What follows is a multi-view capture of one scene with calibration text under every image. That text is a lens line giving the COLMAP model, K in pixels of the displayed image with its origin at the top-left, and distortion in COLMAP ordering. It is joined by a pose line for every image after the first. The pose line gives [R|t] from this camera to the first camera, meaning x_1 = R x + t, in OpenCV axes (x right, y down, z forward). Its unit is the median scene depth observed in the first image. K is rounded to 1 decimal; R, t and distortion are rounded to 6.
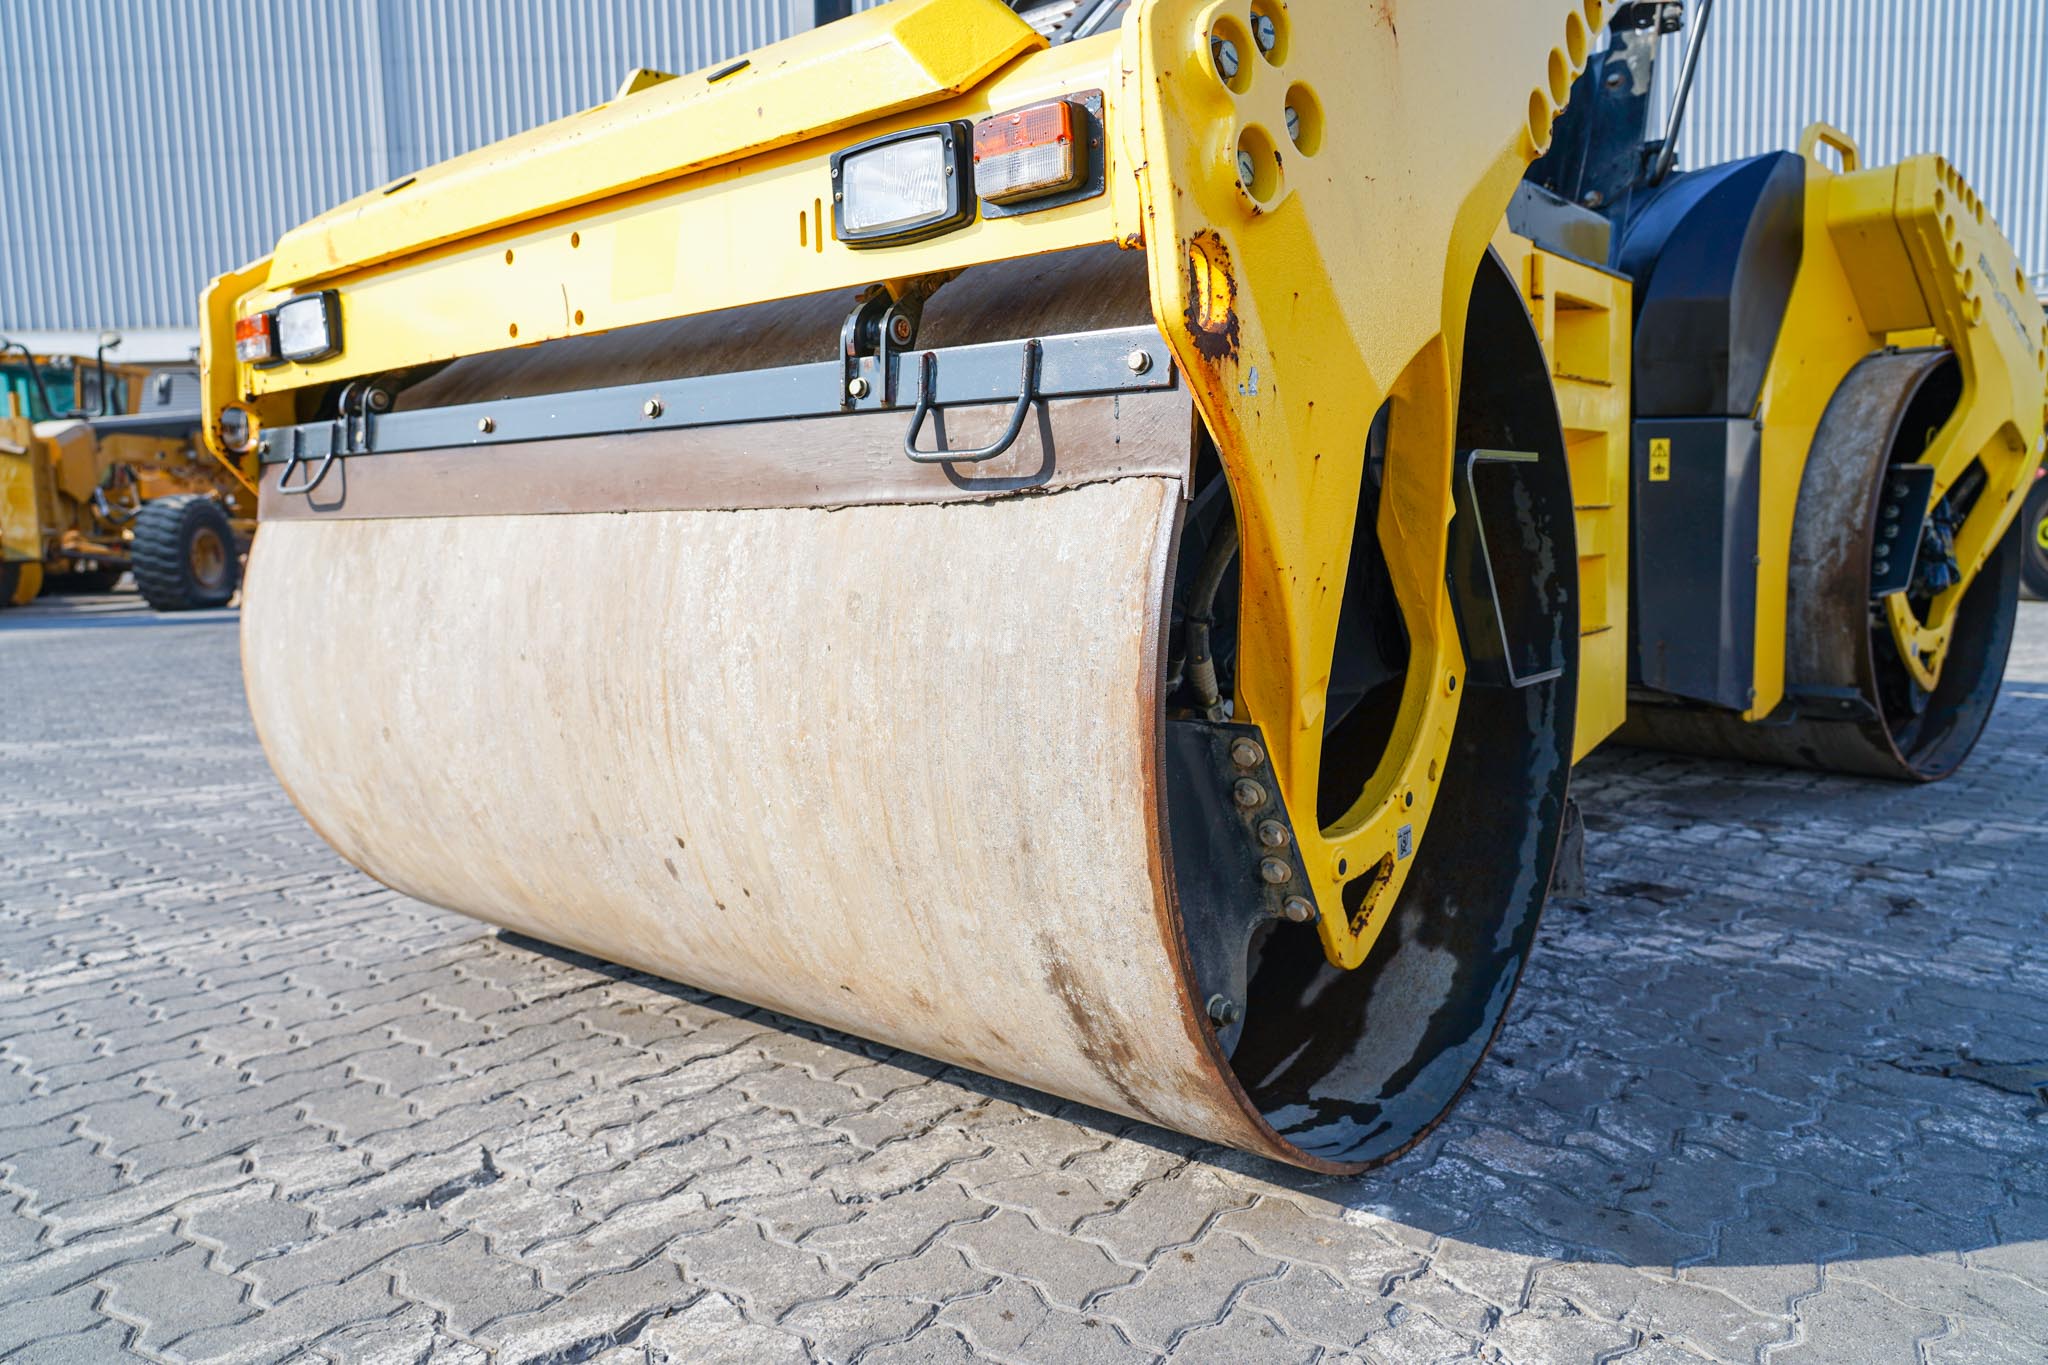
lens RADIAL K [[1395.8, 0, 1015.5], [0, 1395.8, 683.6], [0, 0, 1]] dist [-0.029321, 0.018044]
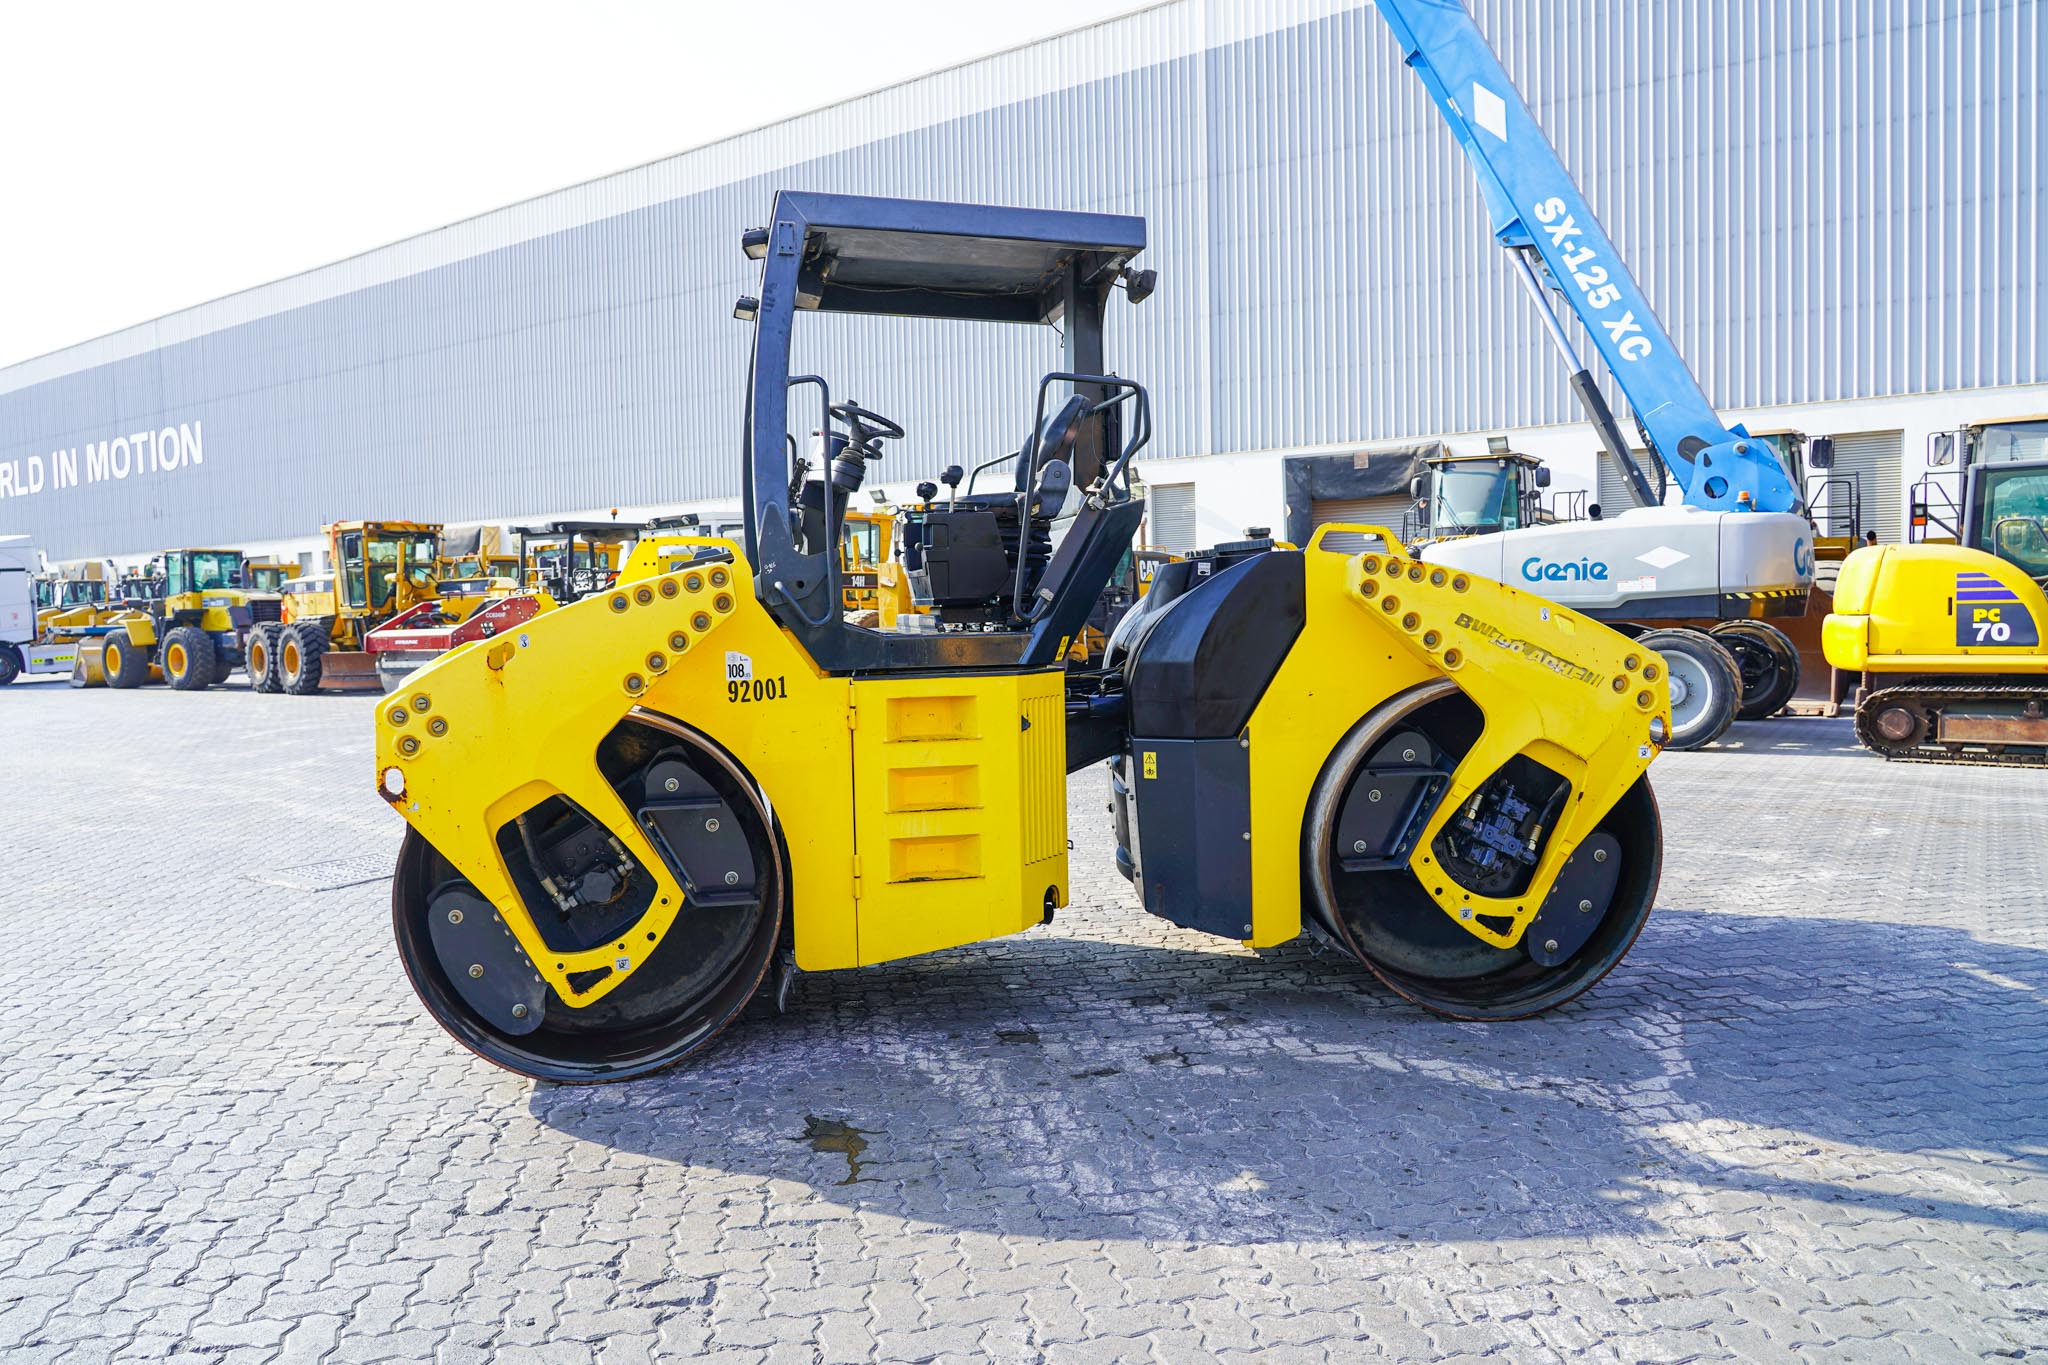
lens RADIAL K [[1395.8, 0, 1027.6], [0, 1395.8, 674.4], [0, 0, 1]] dist [-0.029321, 0.018044]
pose [[0.787715, 0.042947, -0.614541, 2.298958], [-0.070380, 0.997309, -0.020517, -0.389700], [0.612006, 0.059413, 0.788618, -0.518003]]
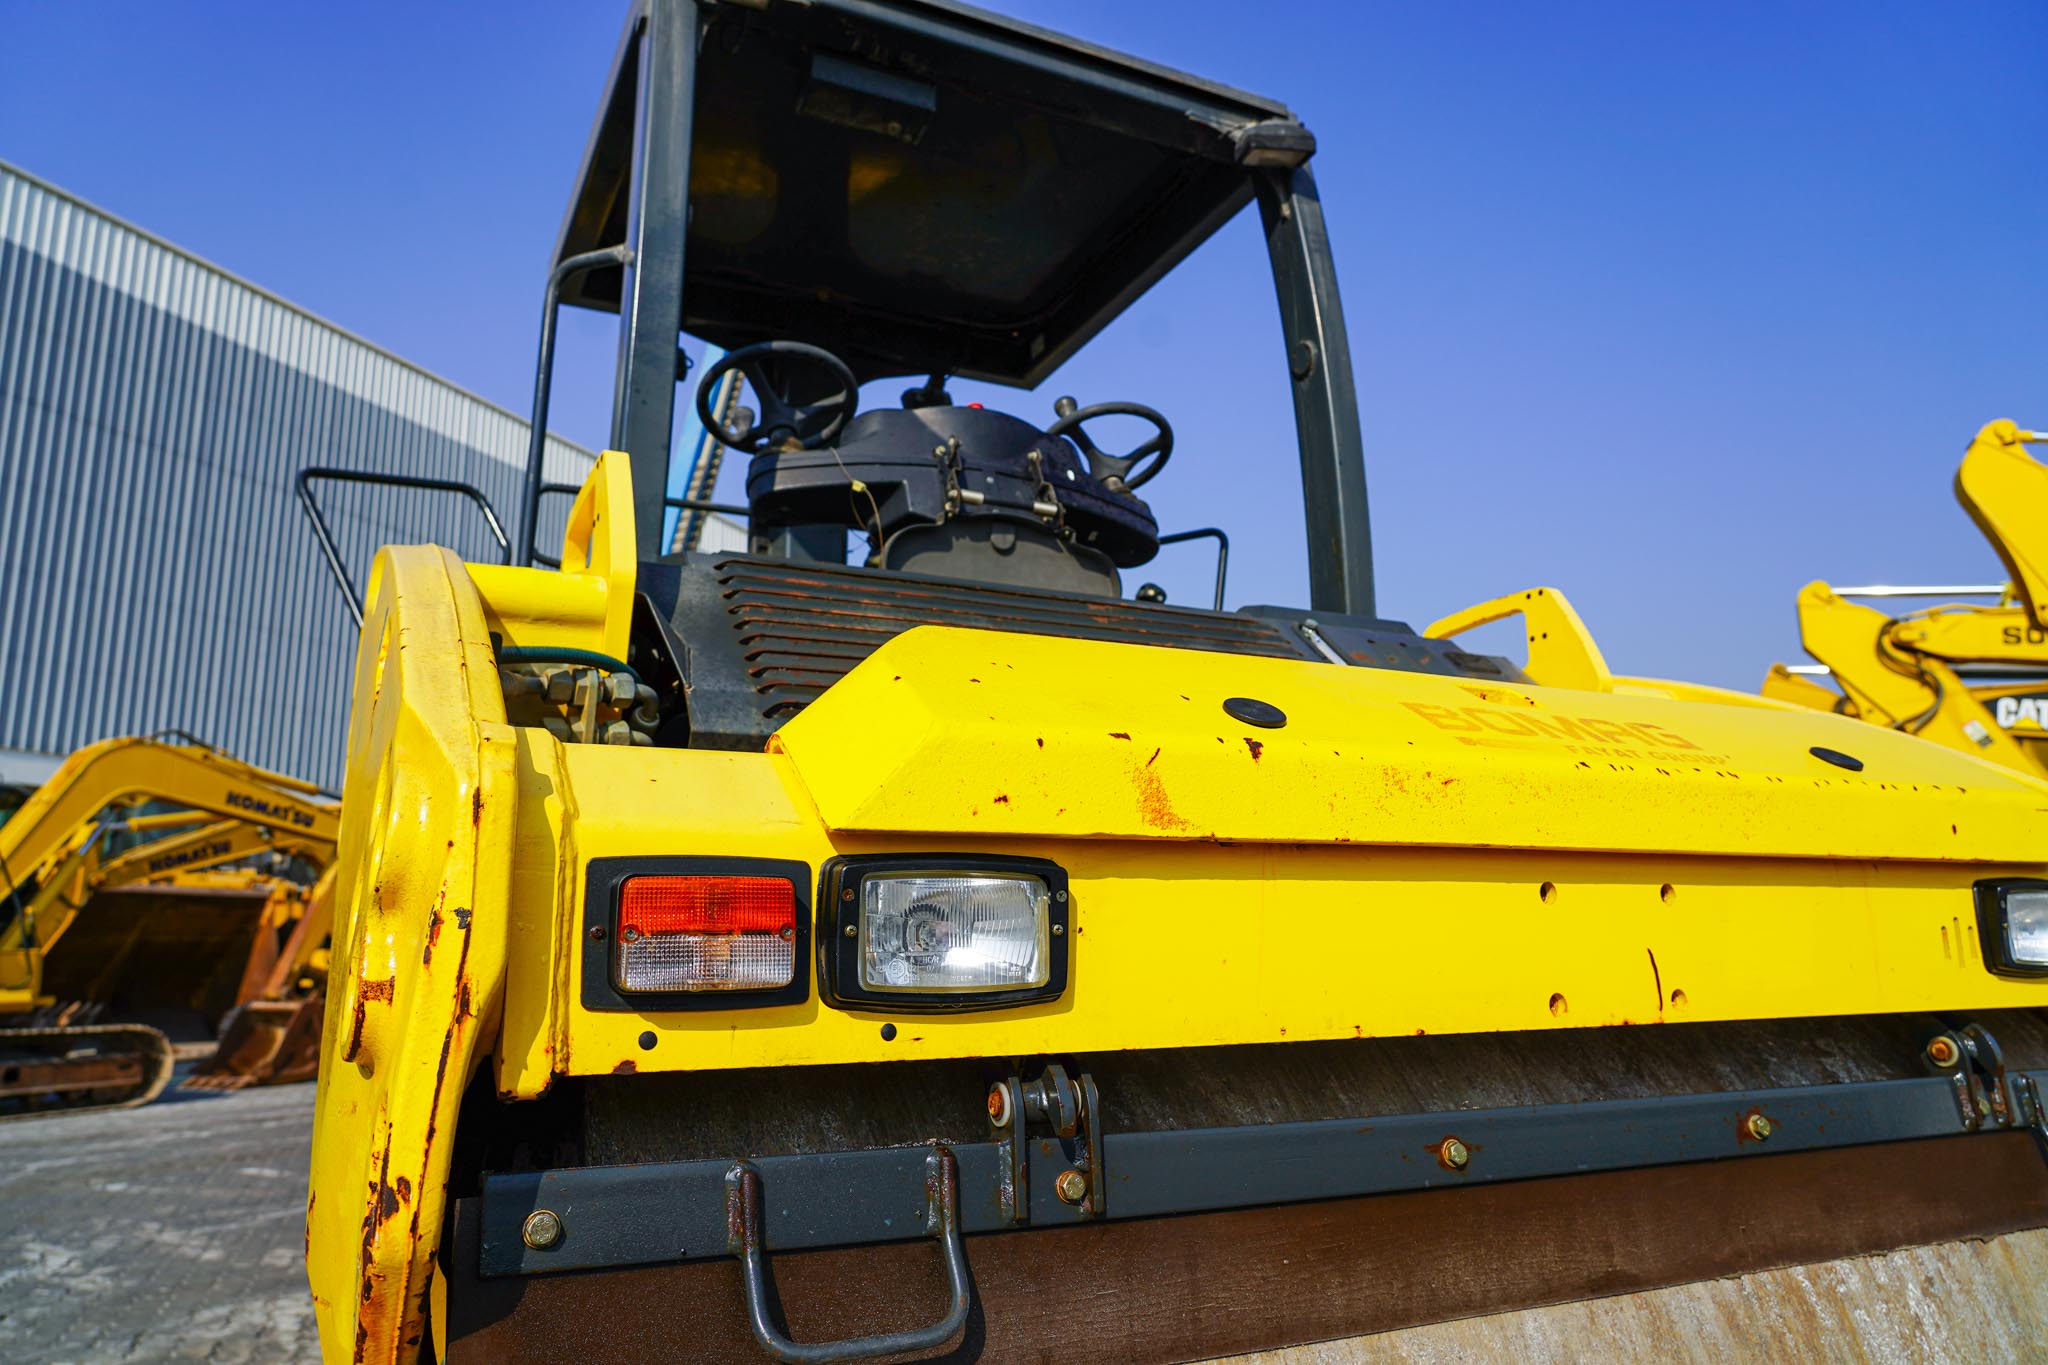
lens RADIAL K [[1395.8, 0, 1023.8], [0, 1395.8, 669.5], [0, 0, 1]] dist [-0.029321, 0.018044]
pose [[0.409009, 0.203286, 0.889599, -1.096443], [0.104572, 0.958007, -0.266997, -0.262975], [-0.906519, 0.202232, 0.370575, 0.975824]]
